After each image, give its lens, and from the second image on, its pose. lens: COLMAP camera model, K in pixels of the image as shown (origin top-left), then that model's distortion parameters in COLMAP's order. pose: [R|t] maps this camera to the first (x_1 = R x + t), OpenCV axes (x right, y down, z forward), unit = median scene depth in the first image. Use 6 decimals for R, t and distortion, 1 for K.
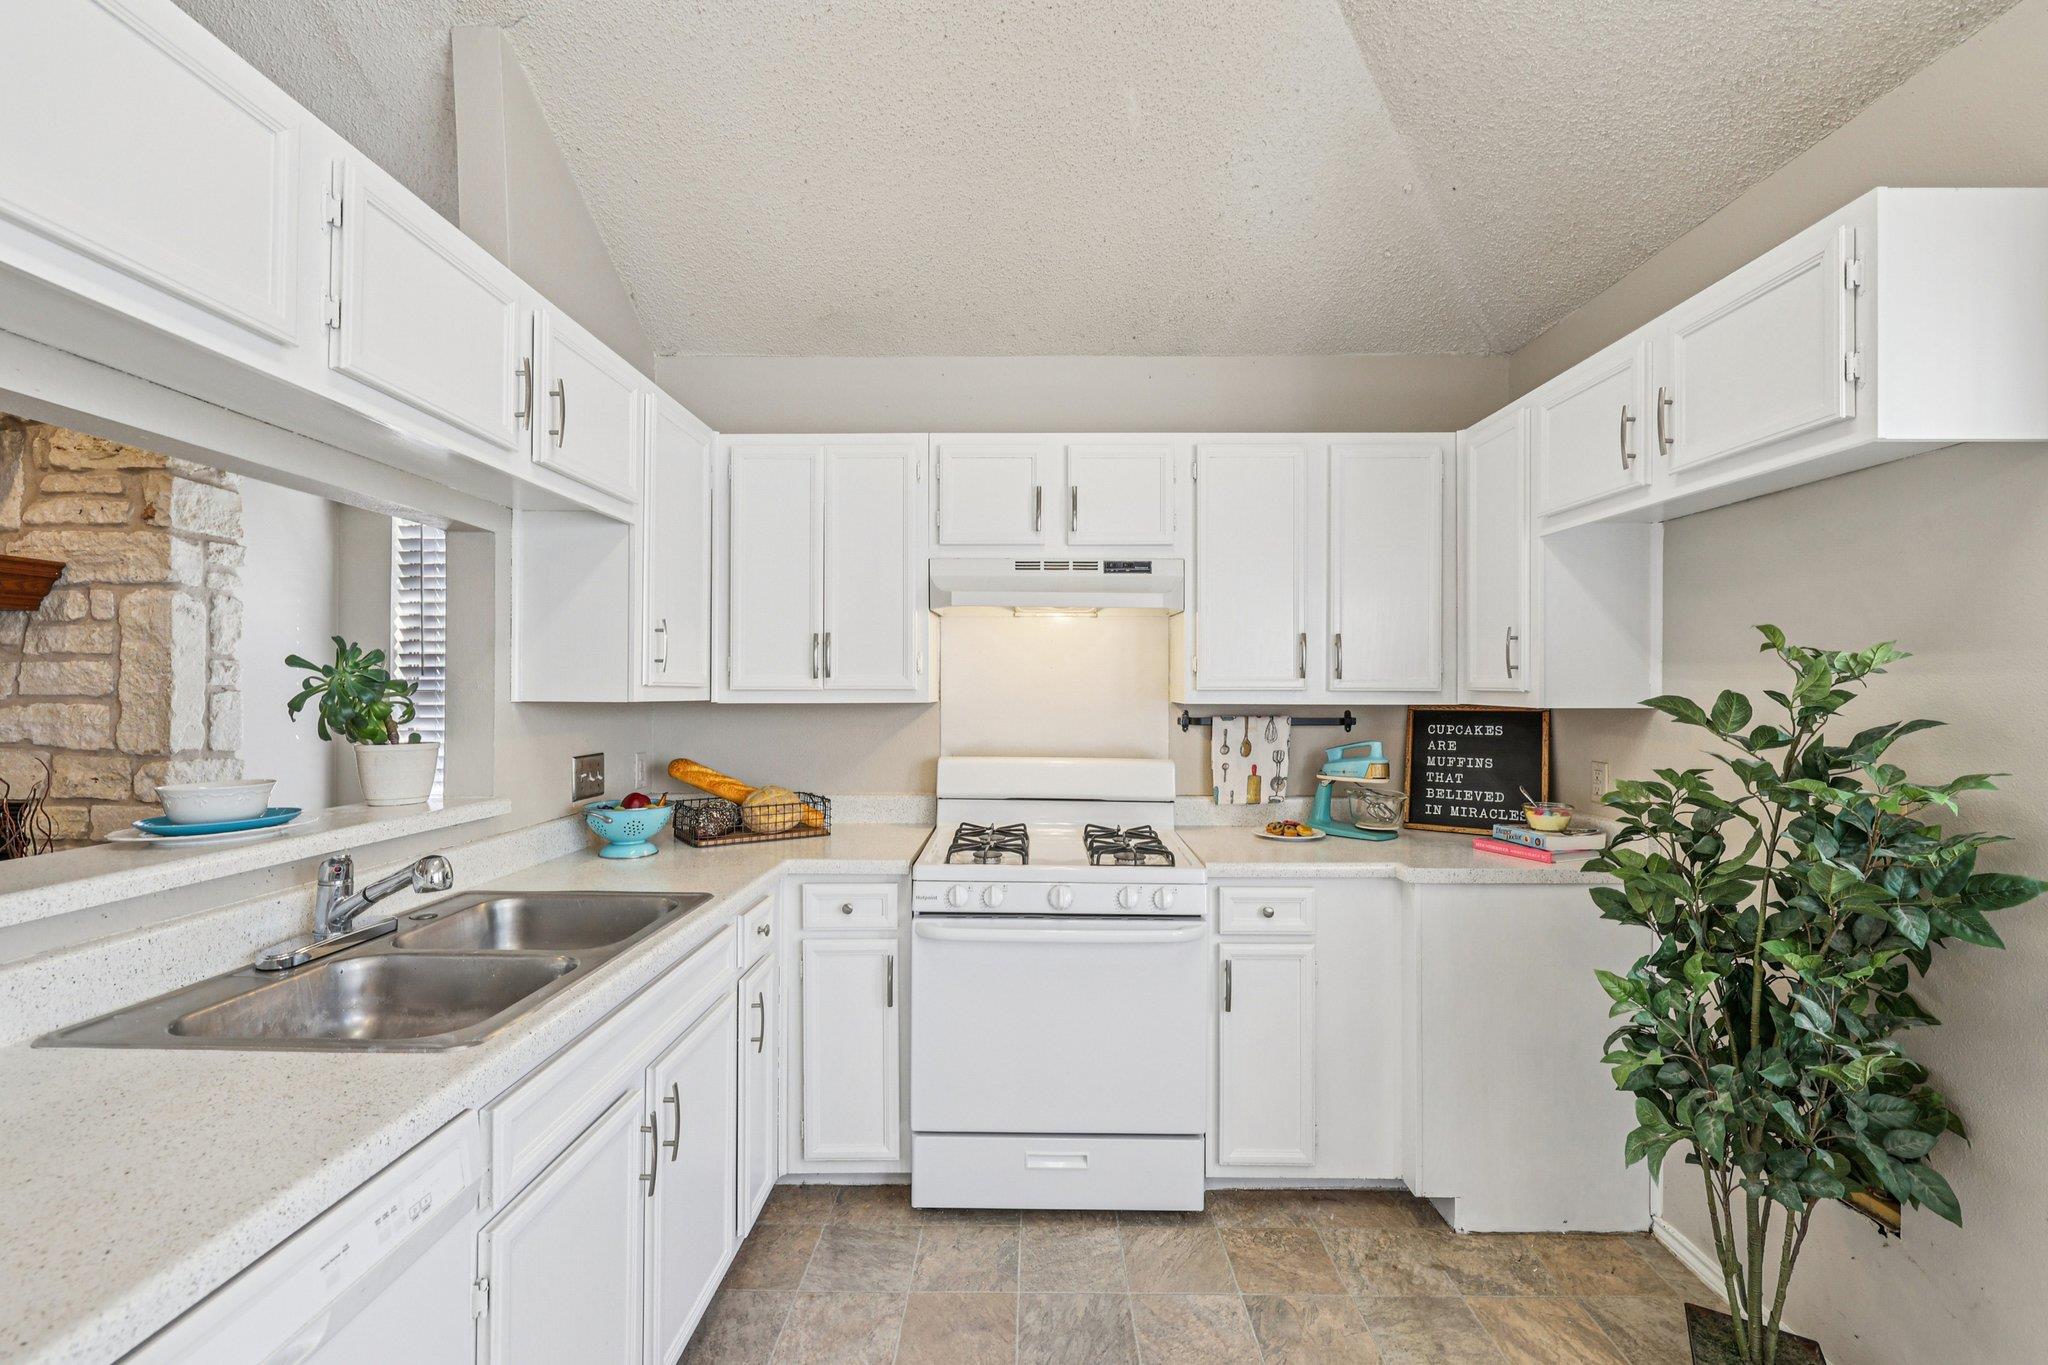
lens RADIAL K [[873.5, 0, 1031.2], [0, 873.5, 684.0], [0, 0, 1]] dist [0.000329, -0.000327]
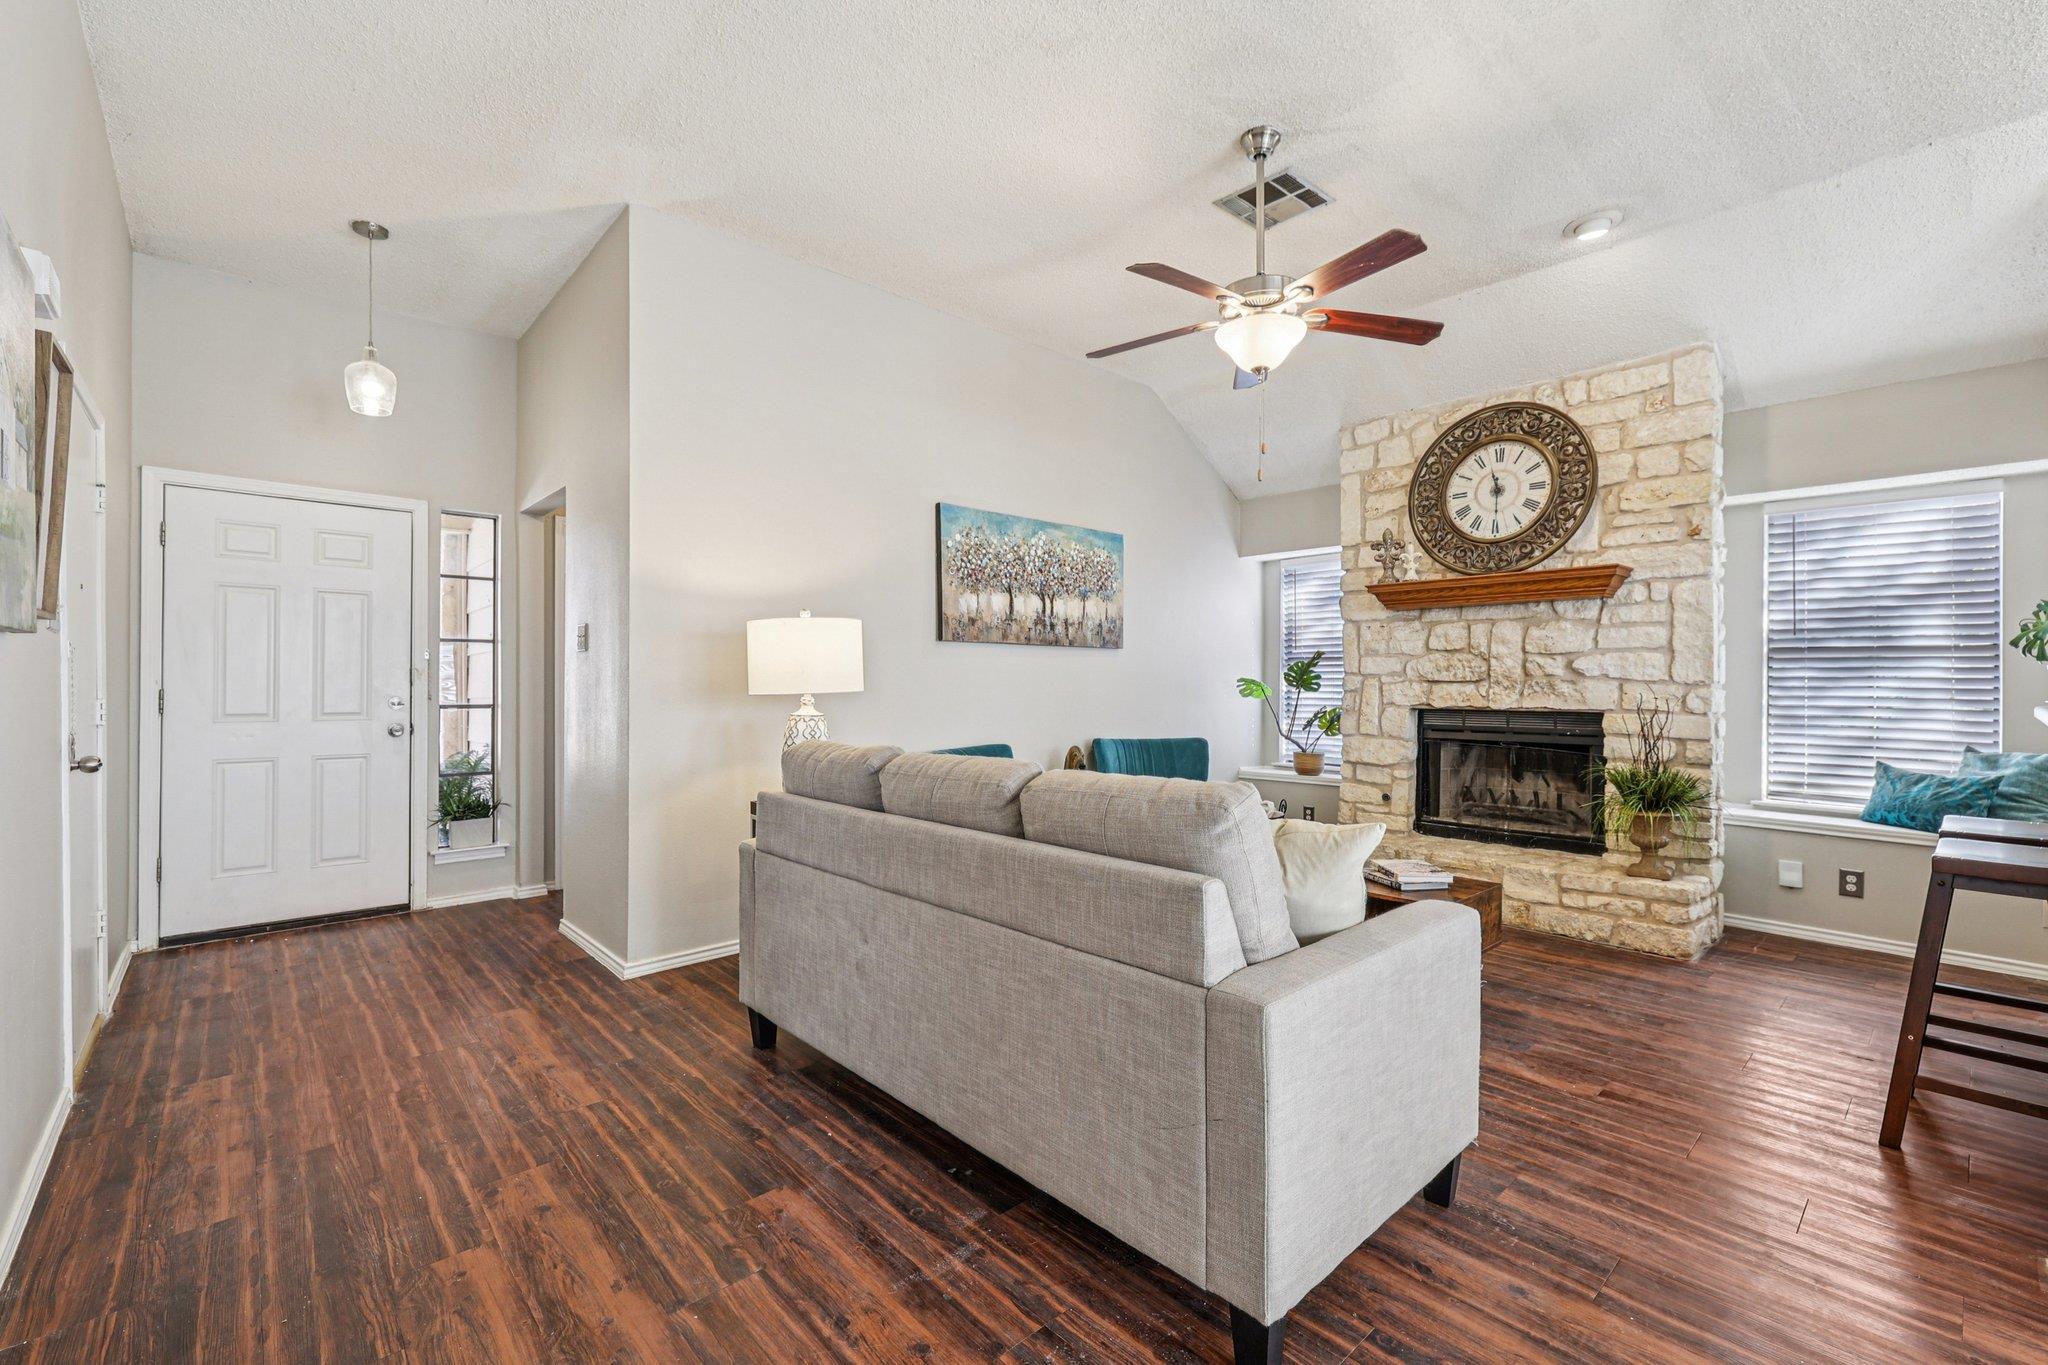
lens RADIAL K [[873.5, 0, 1031.2], [0, 873.5, 684.0], [0, 0, 1]] dist [0.000329, -0.000327]
pose [[0.685299, 0.004289, -0.728249, -0.722414], [0.001789, 0.999970, 0.007572, 0.071710], [0.728259, -0.006492, 0.685271, -1.033725]]
